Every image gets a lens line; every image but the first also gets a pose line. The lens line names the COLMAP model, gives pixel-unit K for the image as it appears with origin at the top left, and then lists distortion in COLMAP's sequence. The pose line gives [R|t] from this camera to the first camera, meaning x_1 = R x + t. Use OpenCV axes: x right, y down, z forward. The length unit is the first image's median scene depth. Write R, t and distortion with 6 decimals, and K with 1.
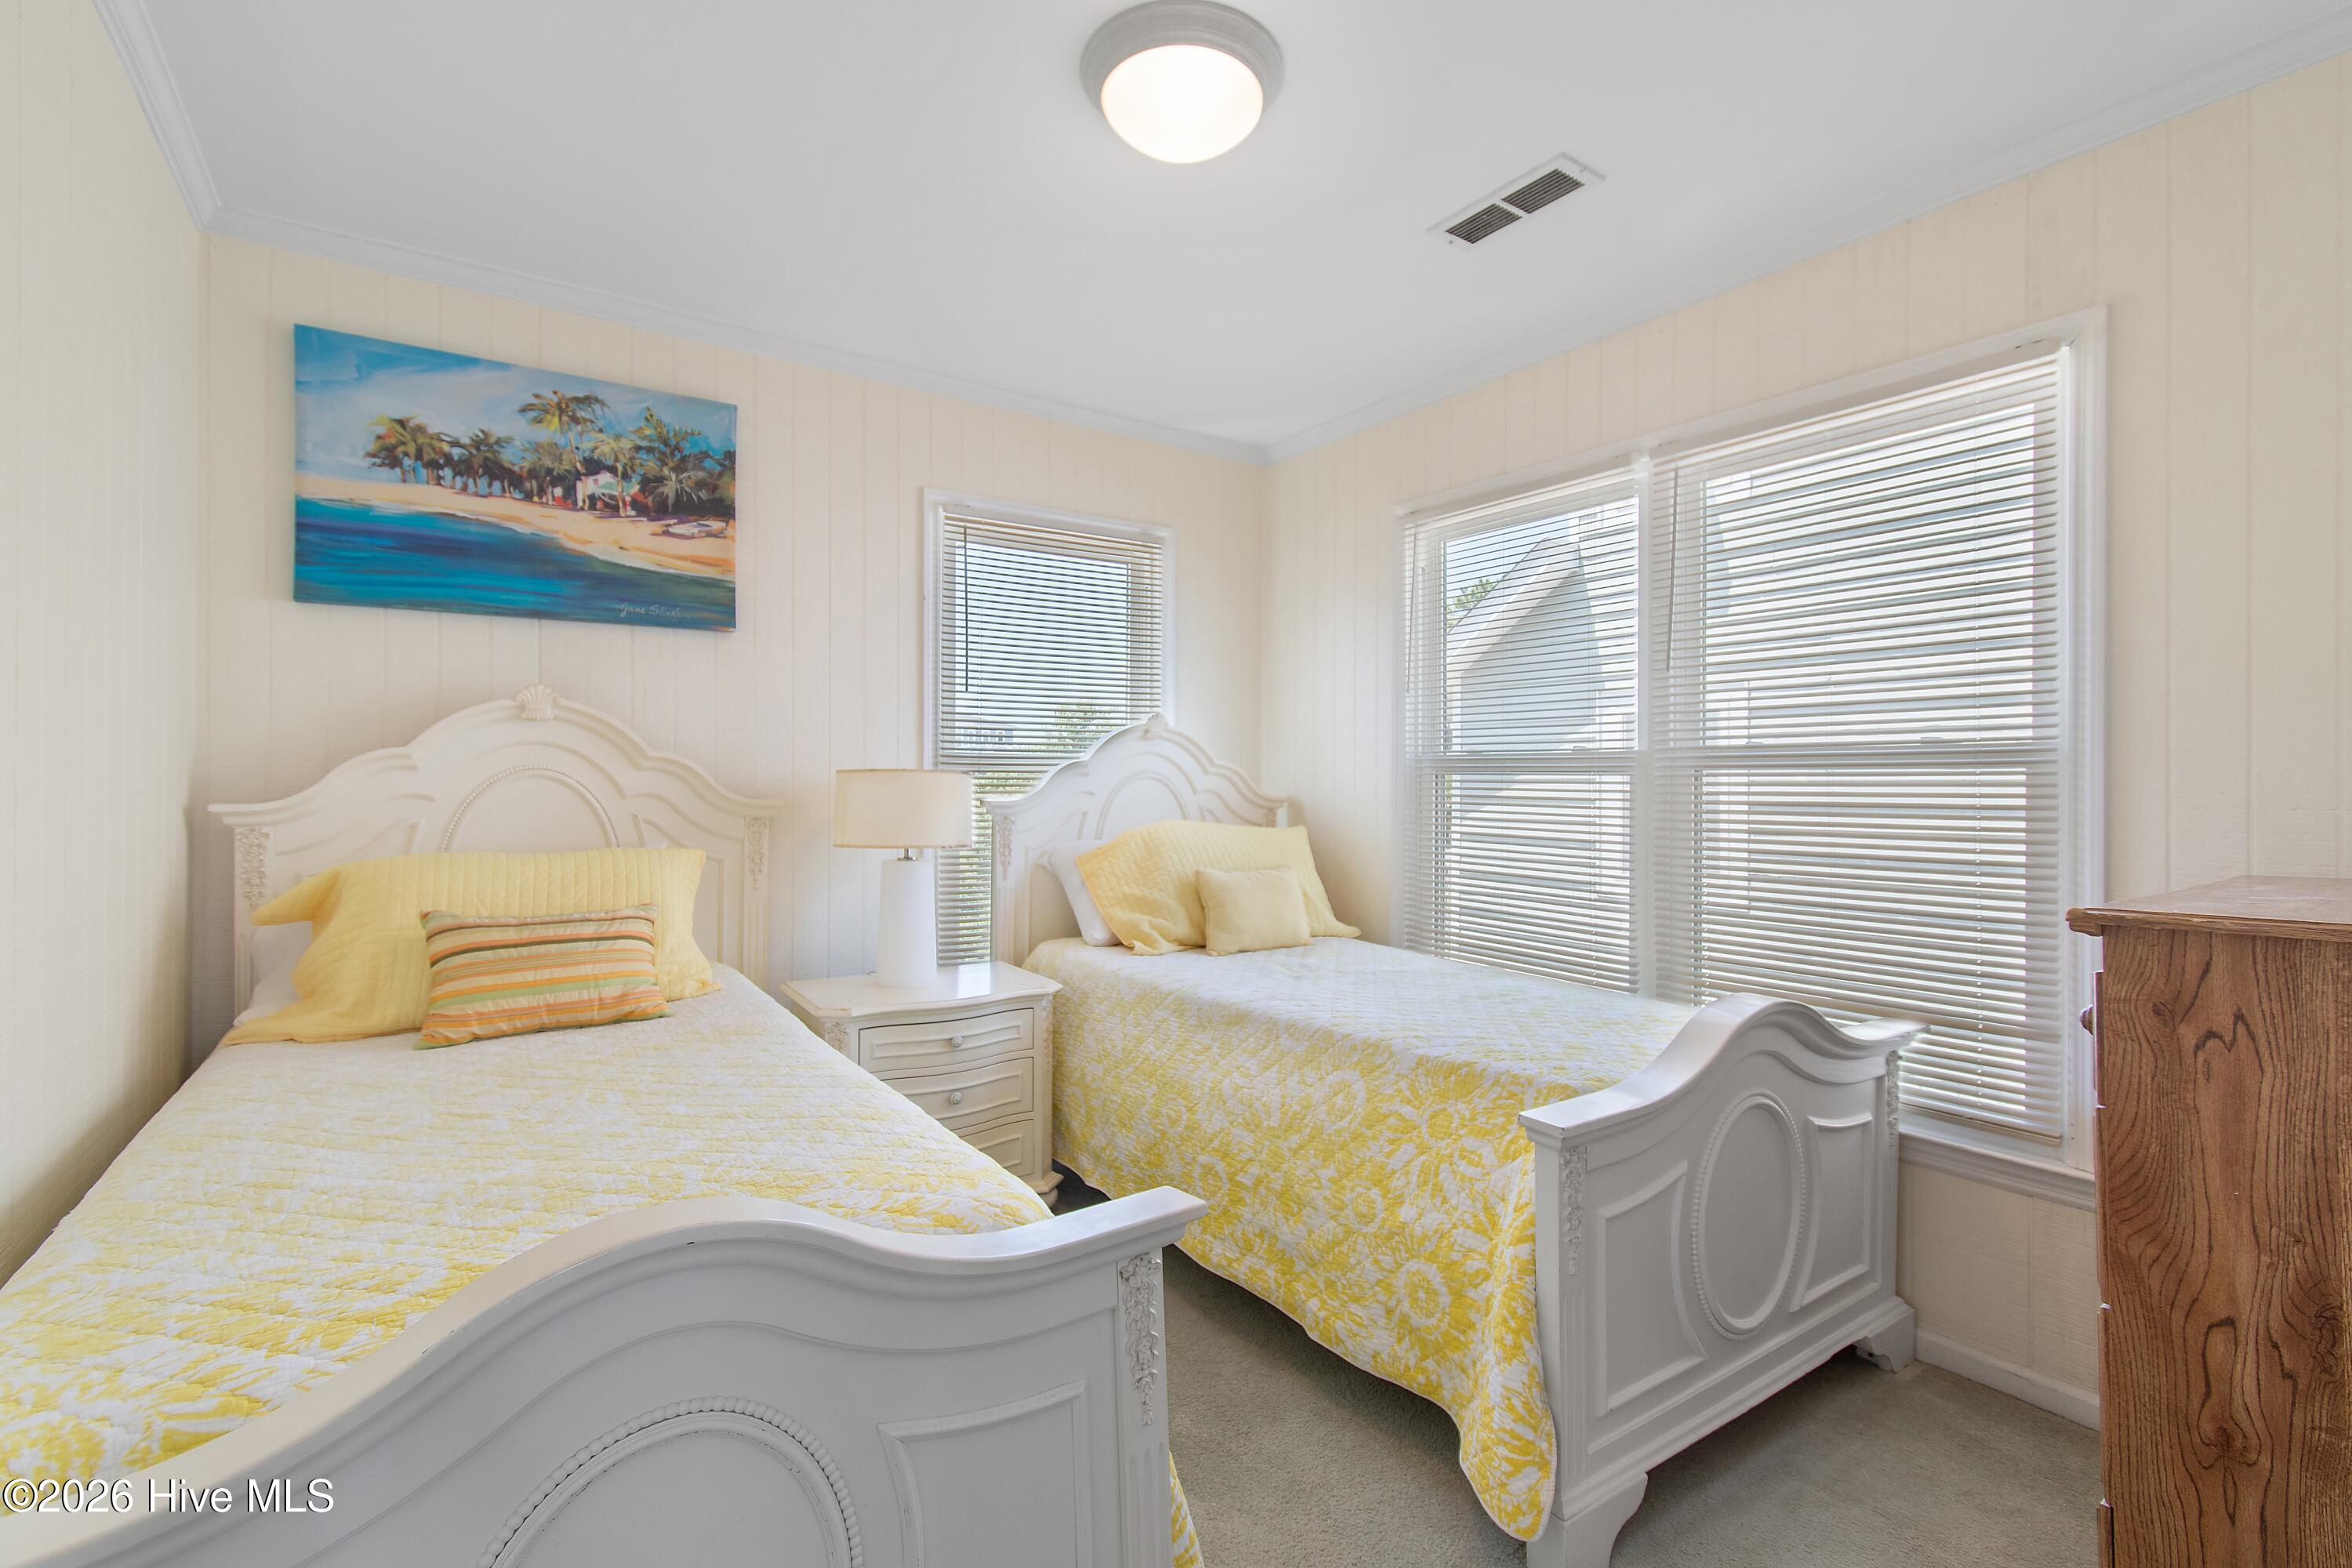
lens RADIAL K [[1046.5, 0, 1178.2], [0, 1046.5, 780.7], [0, 0, 1]] dist [0.000193, -0.000370]
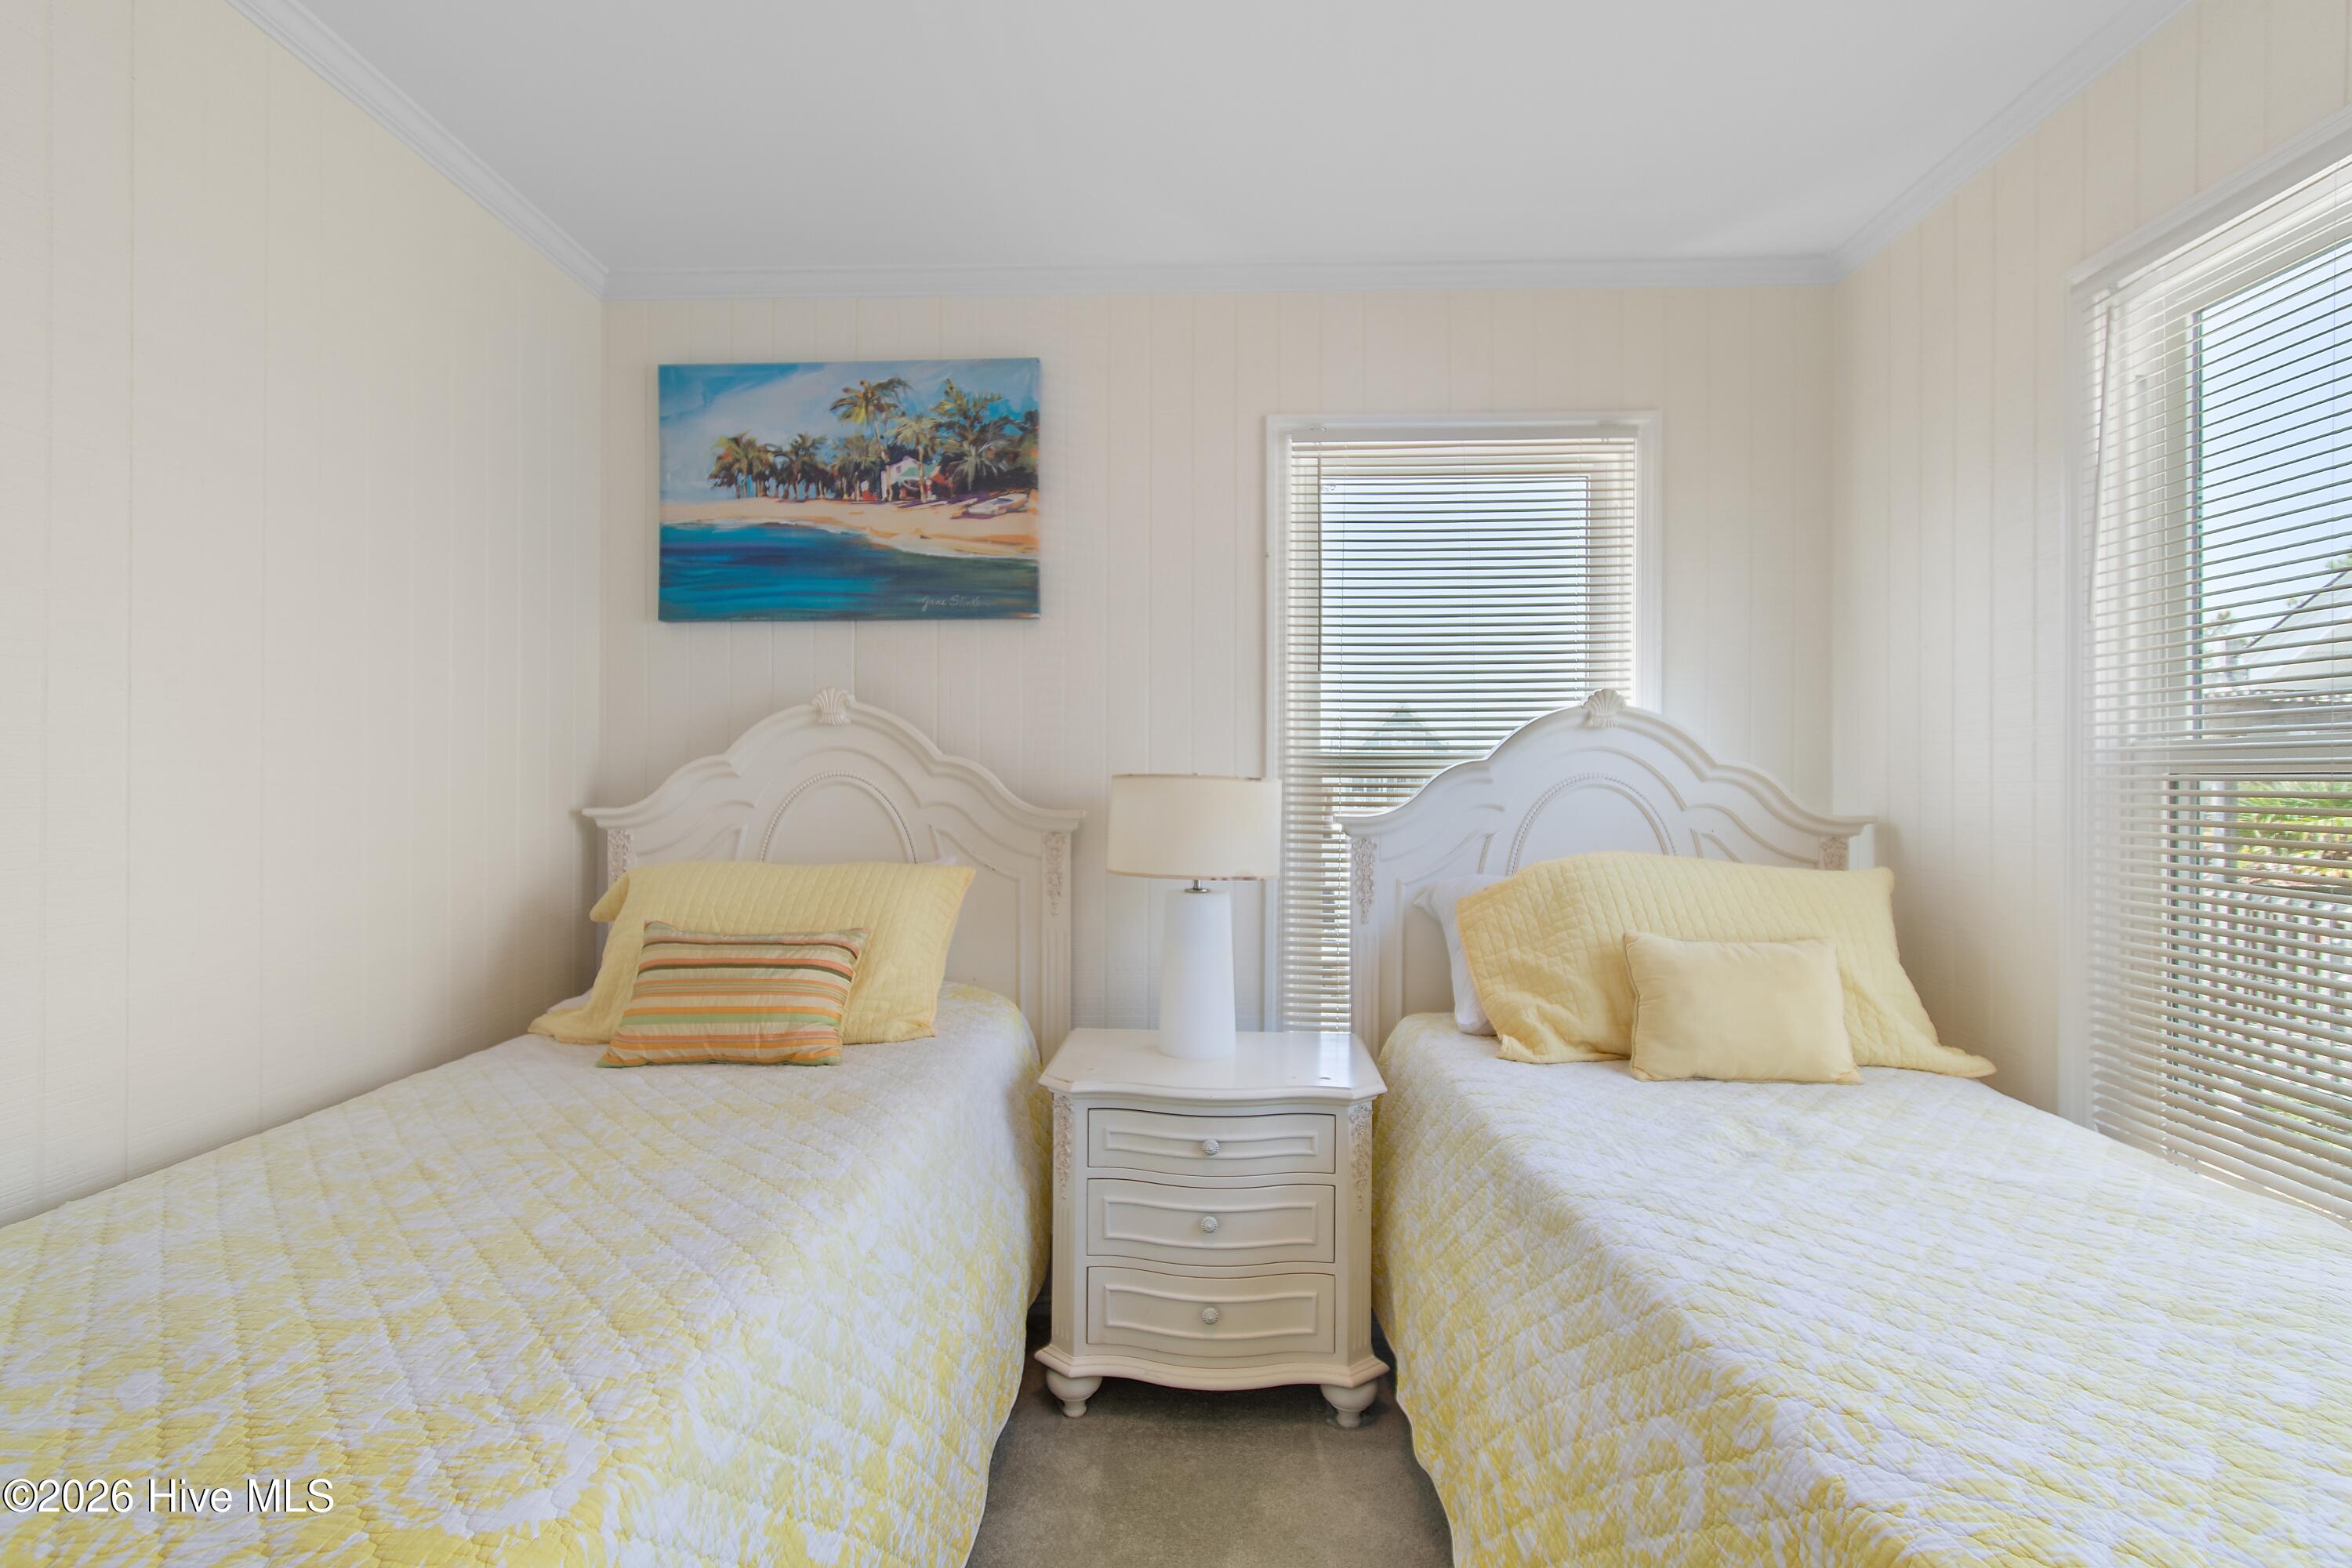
lens RADIAL K [[1046.5, 0, 1178.2], [0, 1046.5, 780.7], [0, 0, 1]] dist [0.000193, -0.000370]
pose [[0.802754, 0.000273, -0.596311, 0.205017], [-0.002751, 0.999991, -0.003245, -0.004003], [0.596305, 0.004245, 0.802747, 0.396172]]
